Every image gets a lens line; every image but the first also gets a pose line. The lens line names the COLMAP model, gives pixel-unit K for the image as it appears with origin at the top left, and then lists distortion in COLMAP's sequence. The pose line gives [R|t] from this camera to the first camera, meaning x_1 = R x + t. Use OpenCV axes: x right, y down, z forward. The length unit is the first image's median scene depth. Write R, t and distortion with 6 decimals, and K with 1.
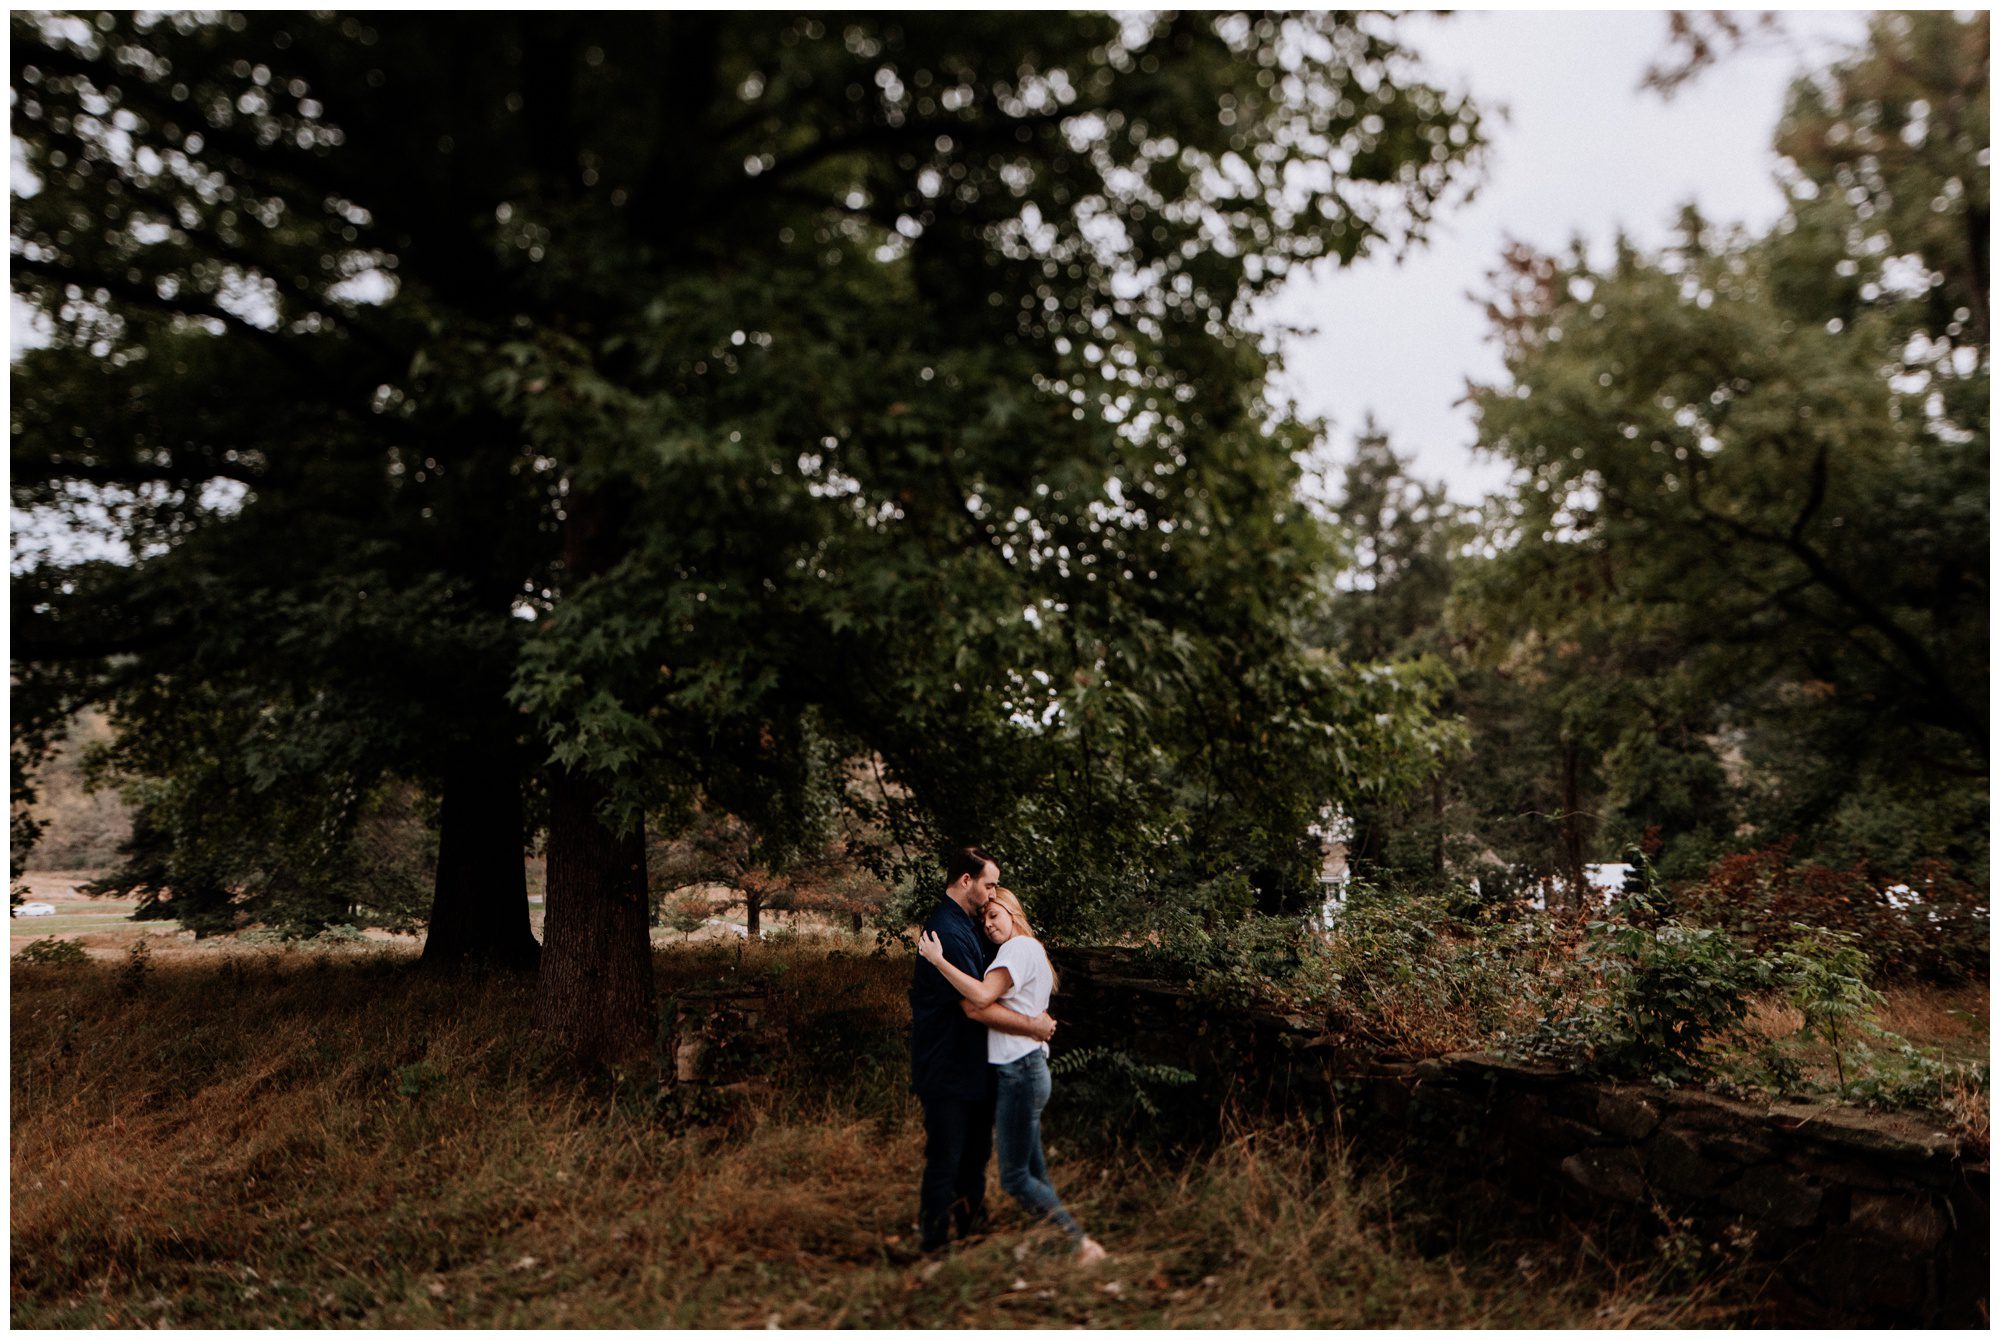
lens RADIAL K [[1335.7, 0, 1000.5], [0, 1335.7, 595.3], [0, 0, 1]] dist [0.012854, -0.005987]
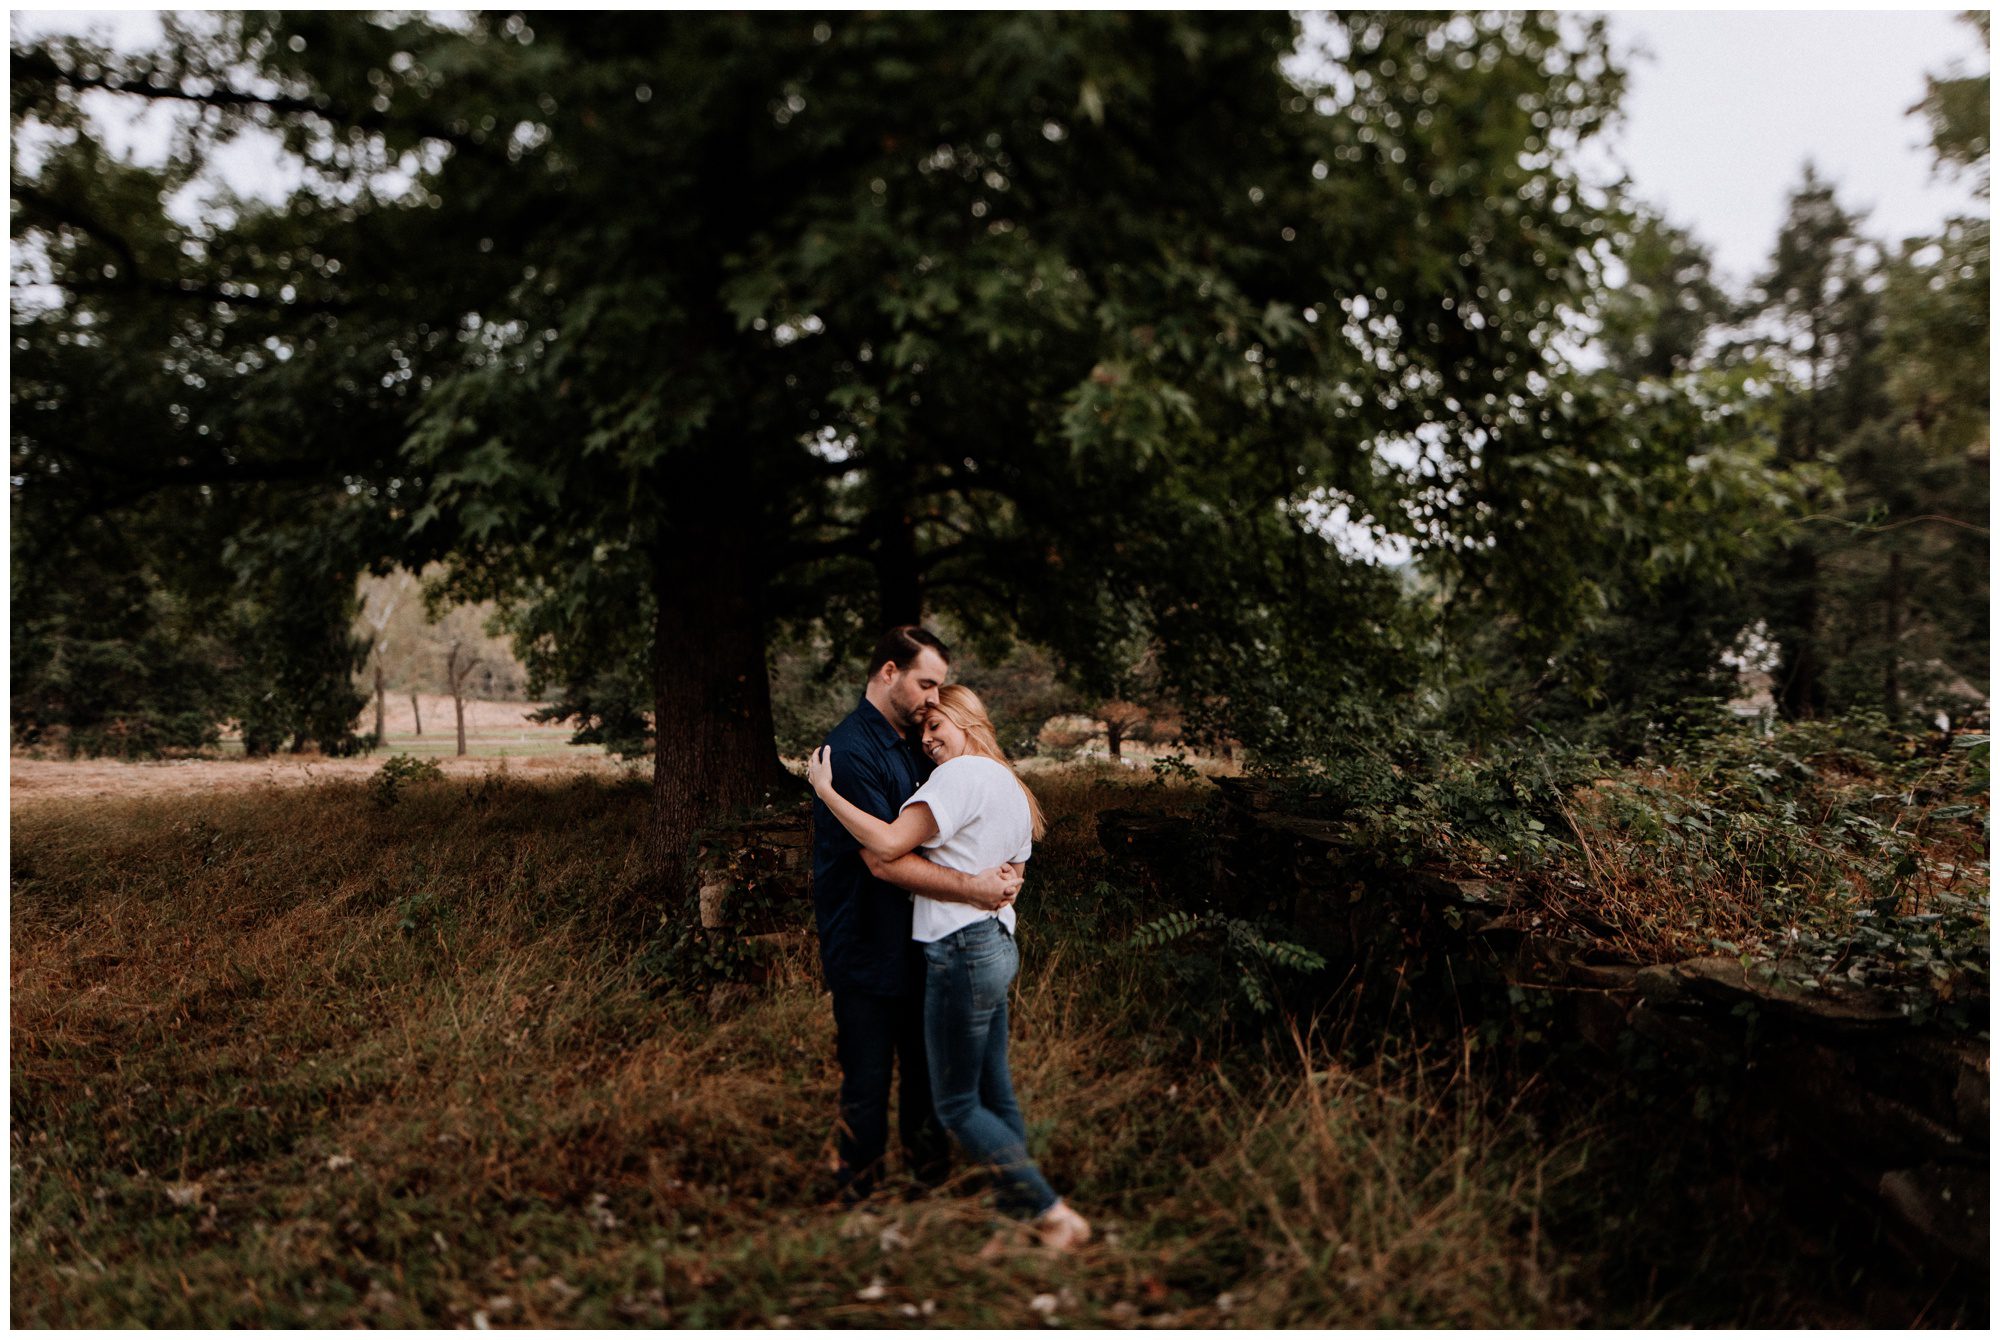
lens RADIAL K [[1335.7, 0, 1000.5], [0, 1335.7, 595.3], [0, 0, 1]] dist [0.012854, -0.005987]
pose [[0.960691, -0.021246, -0.276807, 0.125629], [0.054520, 0.992090, 0.113071, 0.060484], [0.272215, -0.123717, 0.954250, 0.225755]]
